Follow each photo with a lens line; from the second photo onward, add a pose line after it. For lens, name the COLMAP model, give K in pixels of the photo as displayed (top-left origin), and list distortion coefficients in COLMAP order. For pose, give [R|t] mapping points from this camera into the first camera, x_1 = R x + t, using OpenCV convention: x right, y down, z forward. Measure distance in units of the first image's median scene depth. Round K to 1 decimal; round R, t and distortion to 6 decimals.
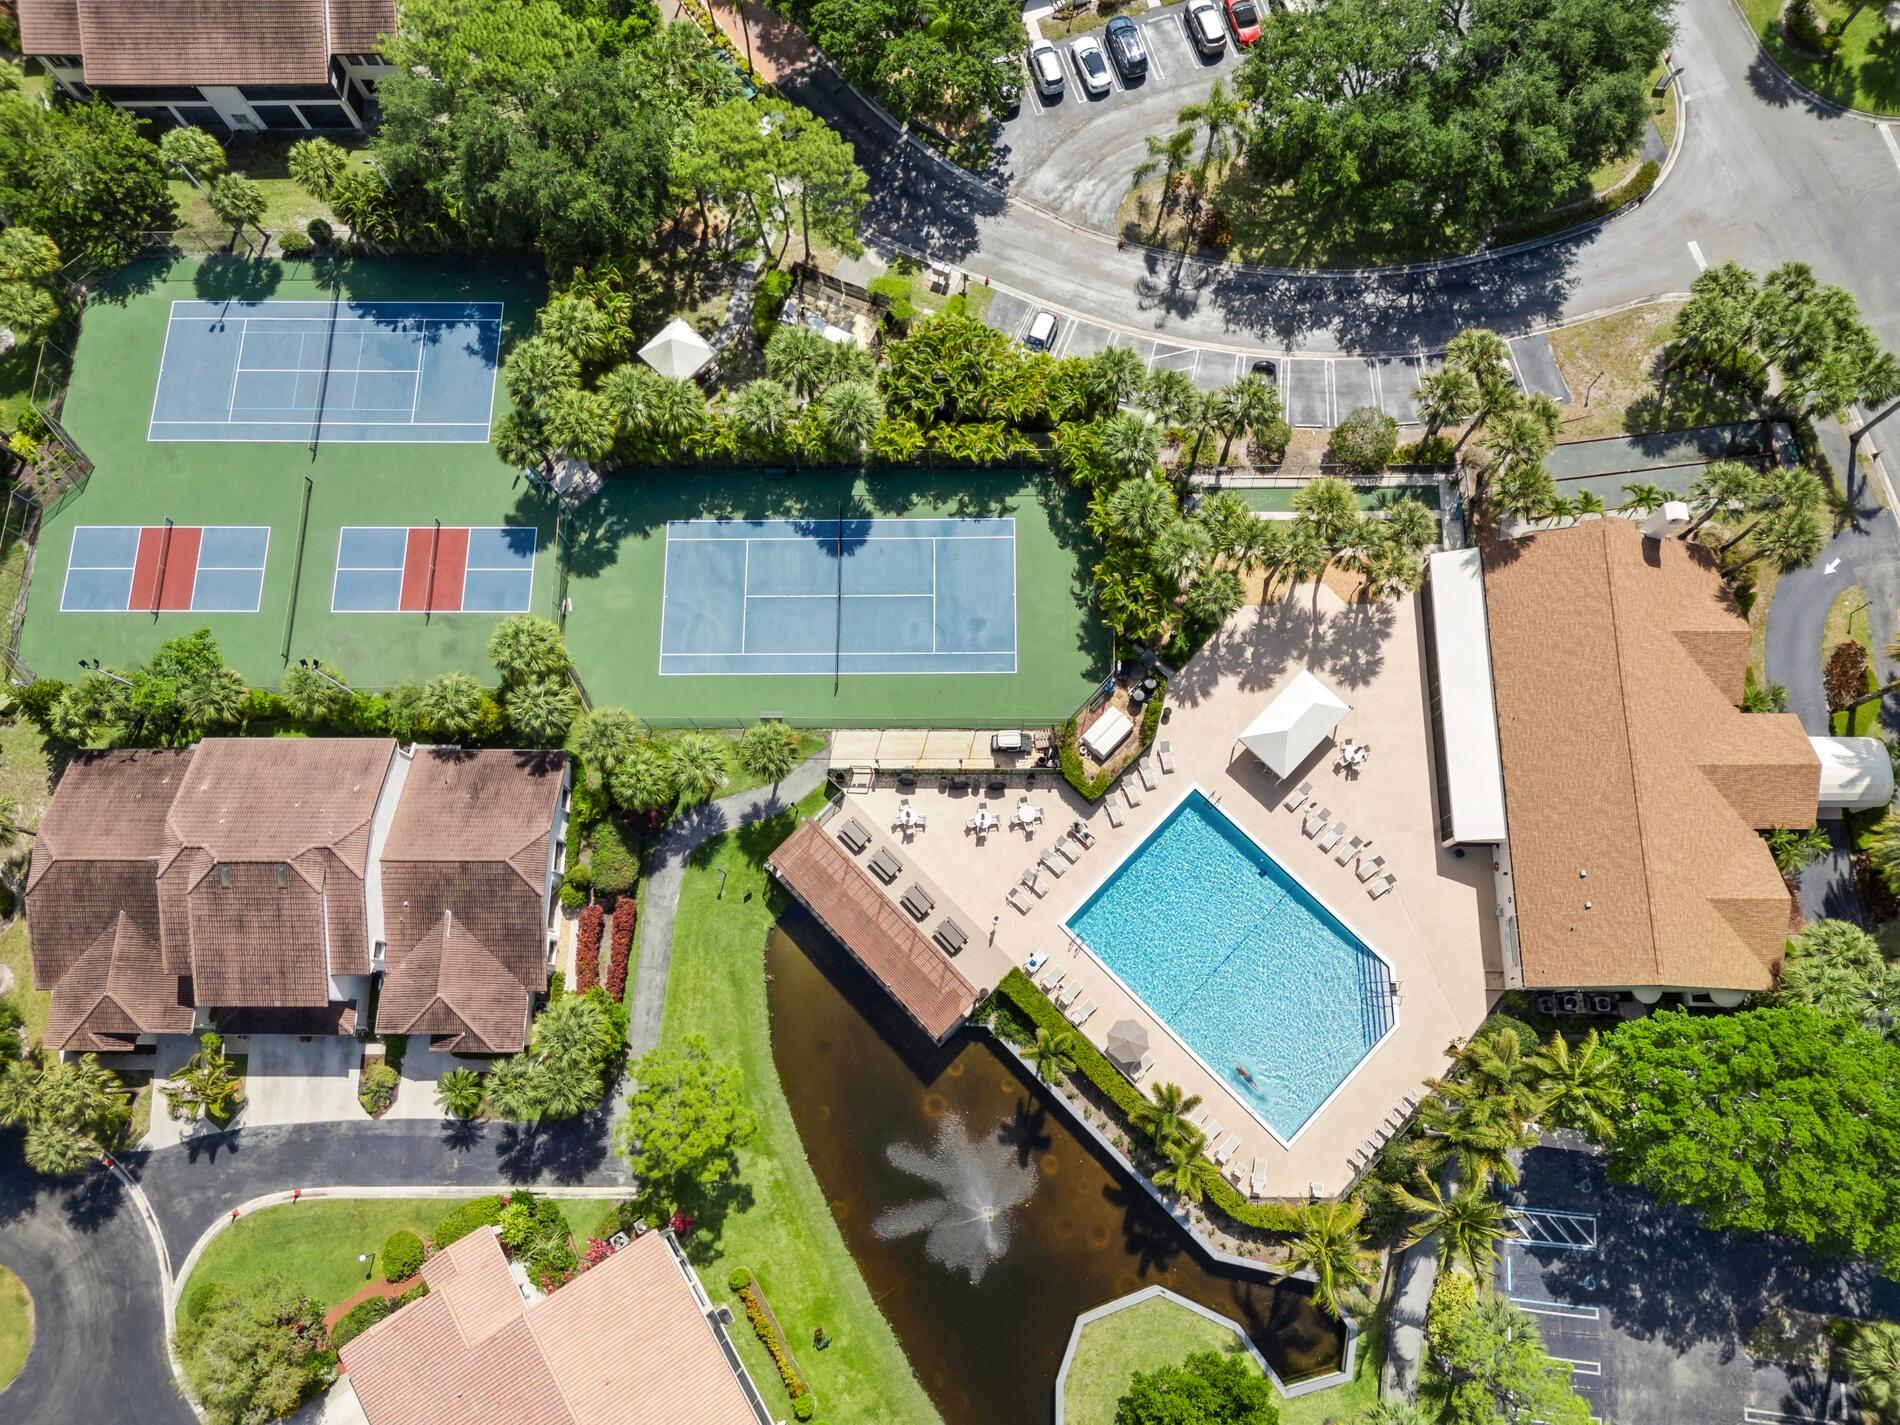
lens RADIAL K [[1386.7, 0, 953.3], [0, 1386.7, 713.8], [0, 0, 1]] dist [0.057001, -0.054124]
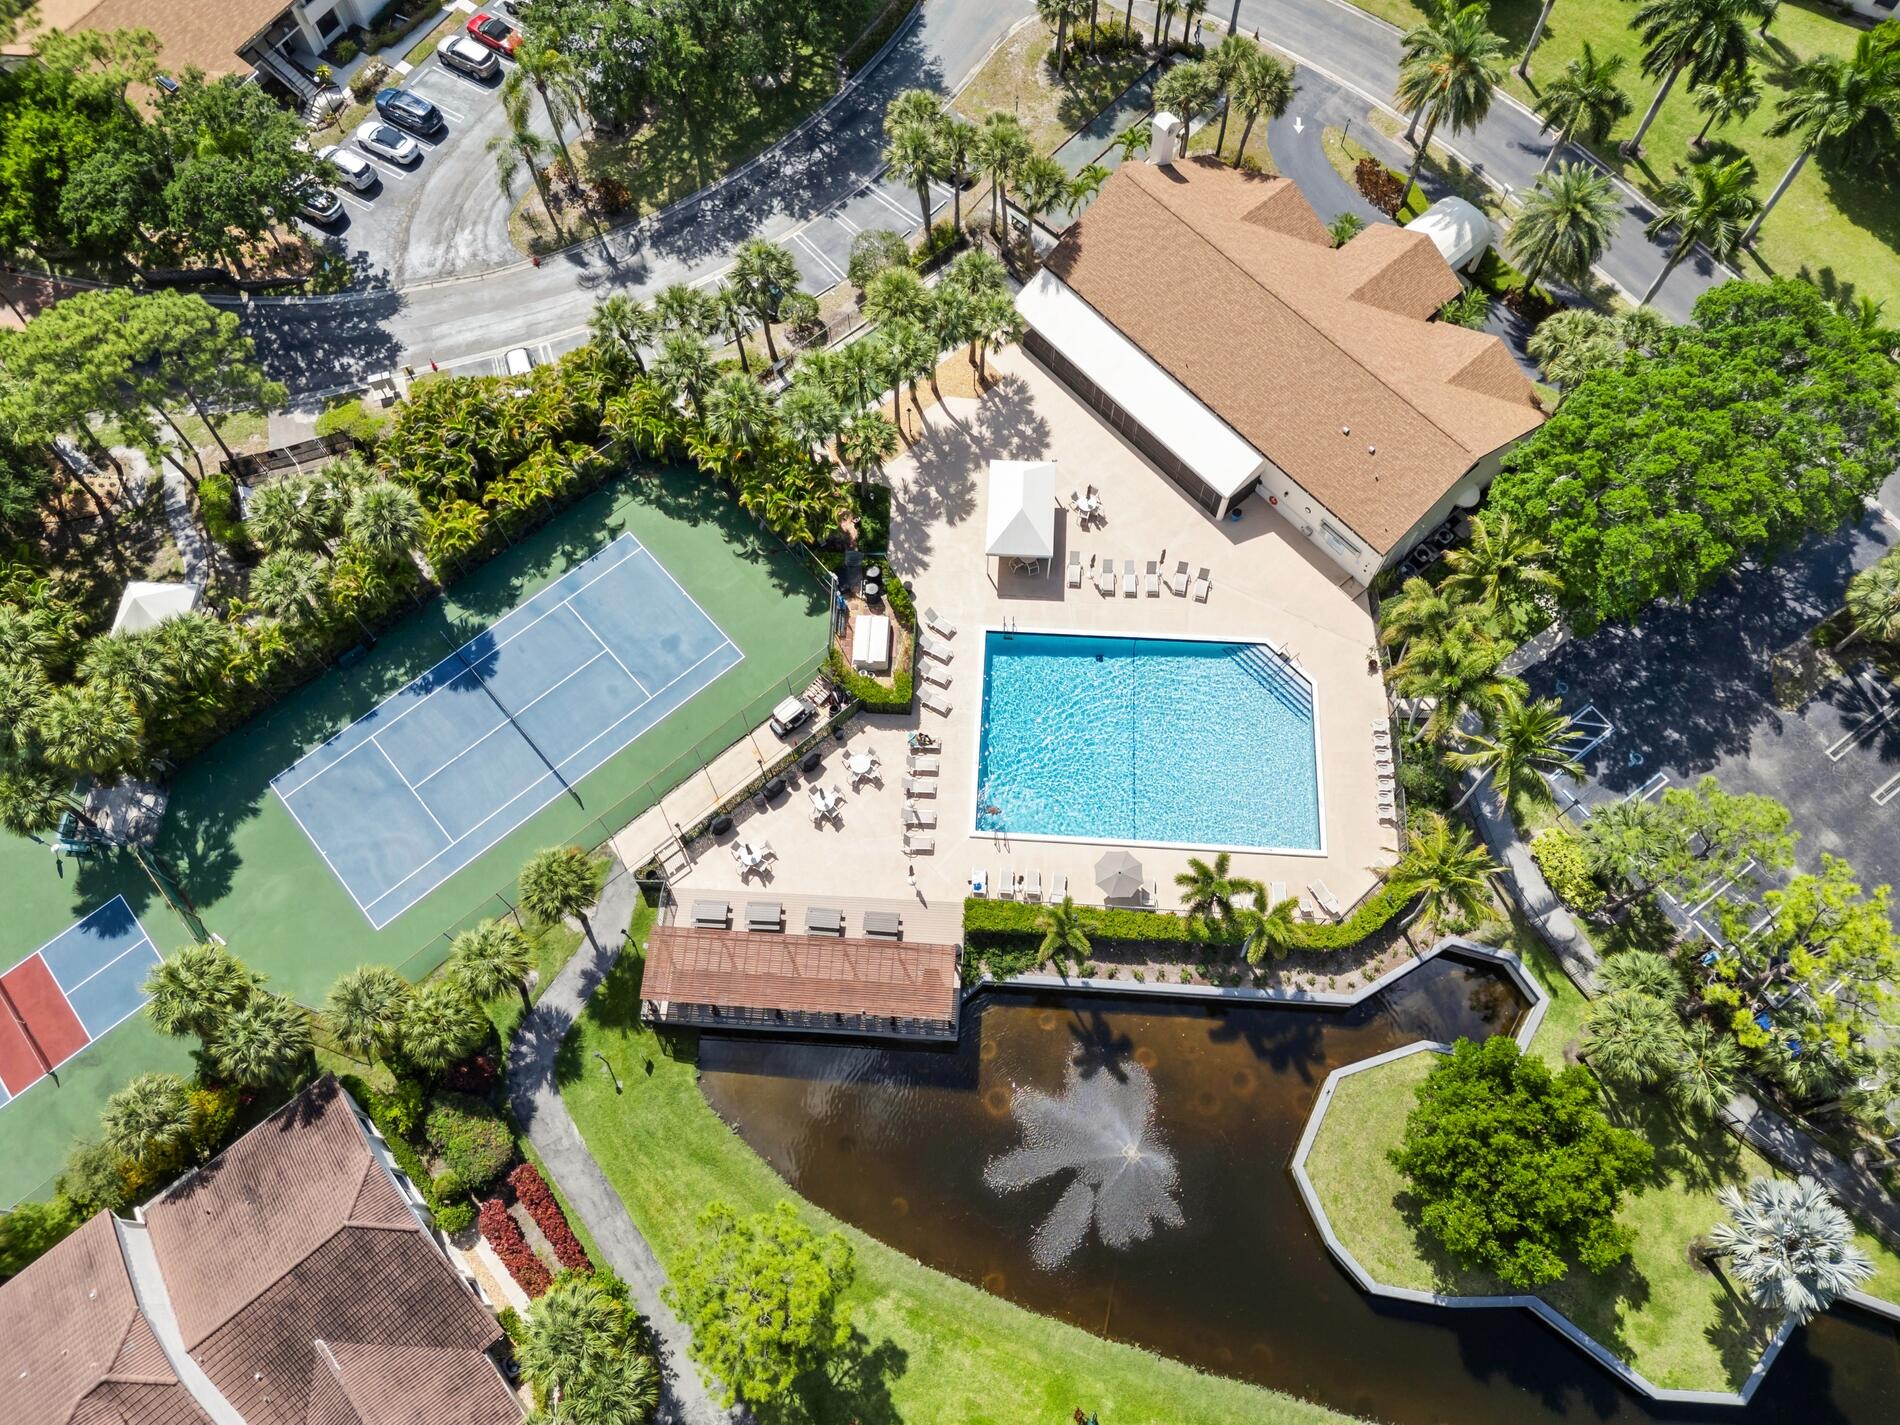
lens RADIAL K [[1386.7, 0, 965.3], [0, 1386.7, 695.7], [0, 0, 1]] dist [0.057001, -0.054124]
pose [[0.747237, -0.594143, 0.297709, -0.124879], [0.638613, 0.765932, -0.074310, 0.143617], [-0.183874, 0.245648, 0.951760, 0.166875]]
